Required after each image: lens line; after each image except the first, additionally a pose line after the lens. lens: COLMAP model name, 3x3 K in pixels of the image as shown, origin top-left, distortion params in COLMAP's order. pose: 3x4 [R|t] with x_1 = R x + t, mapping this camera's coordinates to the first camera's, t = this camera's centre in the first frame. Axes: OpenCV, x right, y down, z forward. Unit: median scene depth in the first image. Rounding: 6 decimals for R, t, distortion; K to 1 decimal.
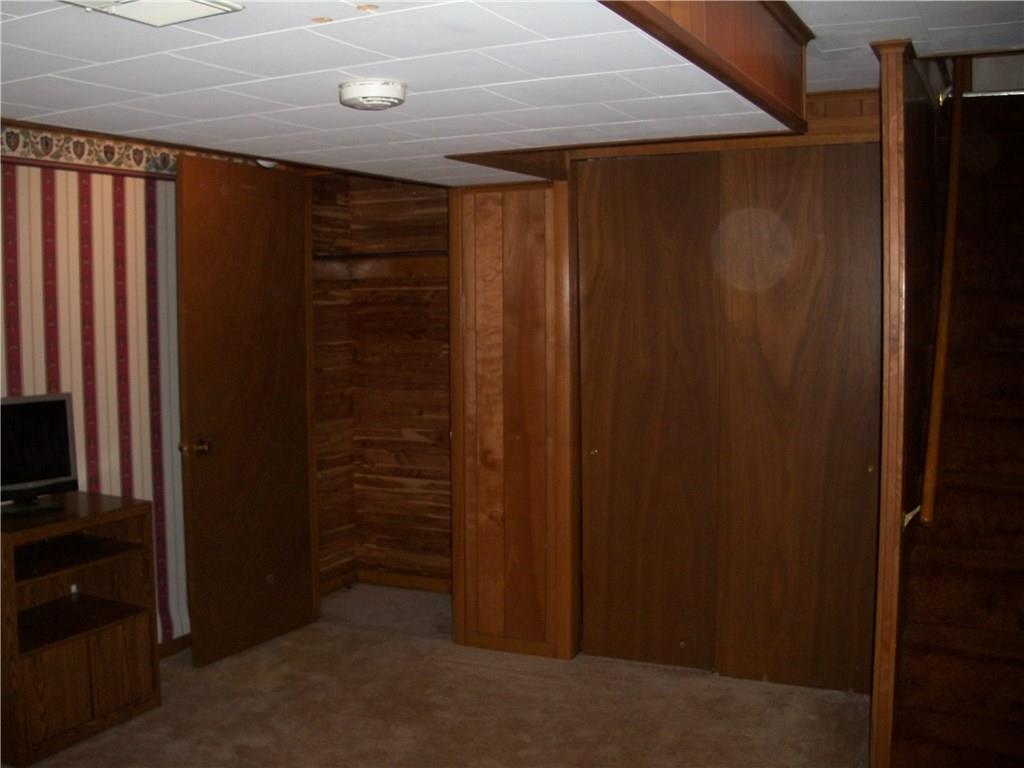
lens RADIAL K [[1087.8, 0, 512.0], [0, 1087.8, 384.0], [0, 0, 1]] dist [-0.226866, 0.206906]
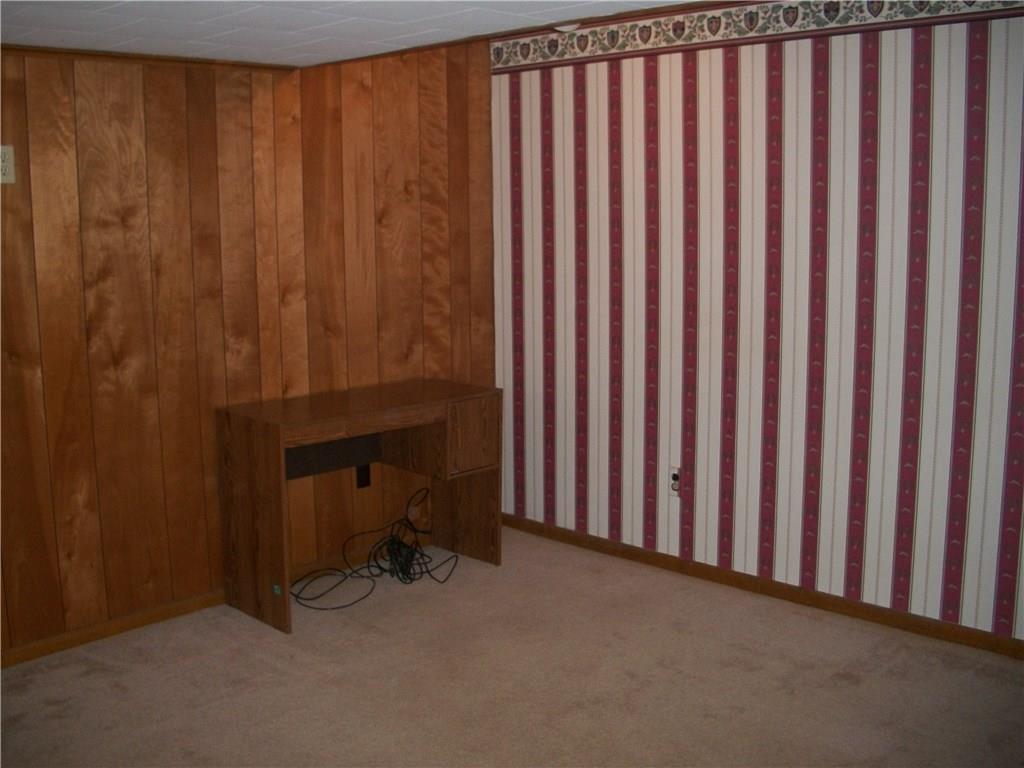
lens RADIAL K [[1087.8, 0, 512.0], [0, 1087.8, 384.0], [0, 0, 1]] dist [-0.226866, 0.206906]
pose [[-0.313603, 0.181549, -0.932037, 0.586649], [-0.054314, 0.976516, 0.208488, -0.094473], [0.948000, 0.116005, -0.296377, 1.127156]]
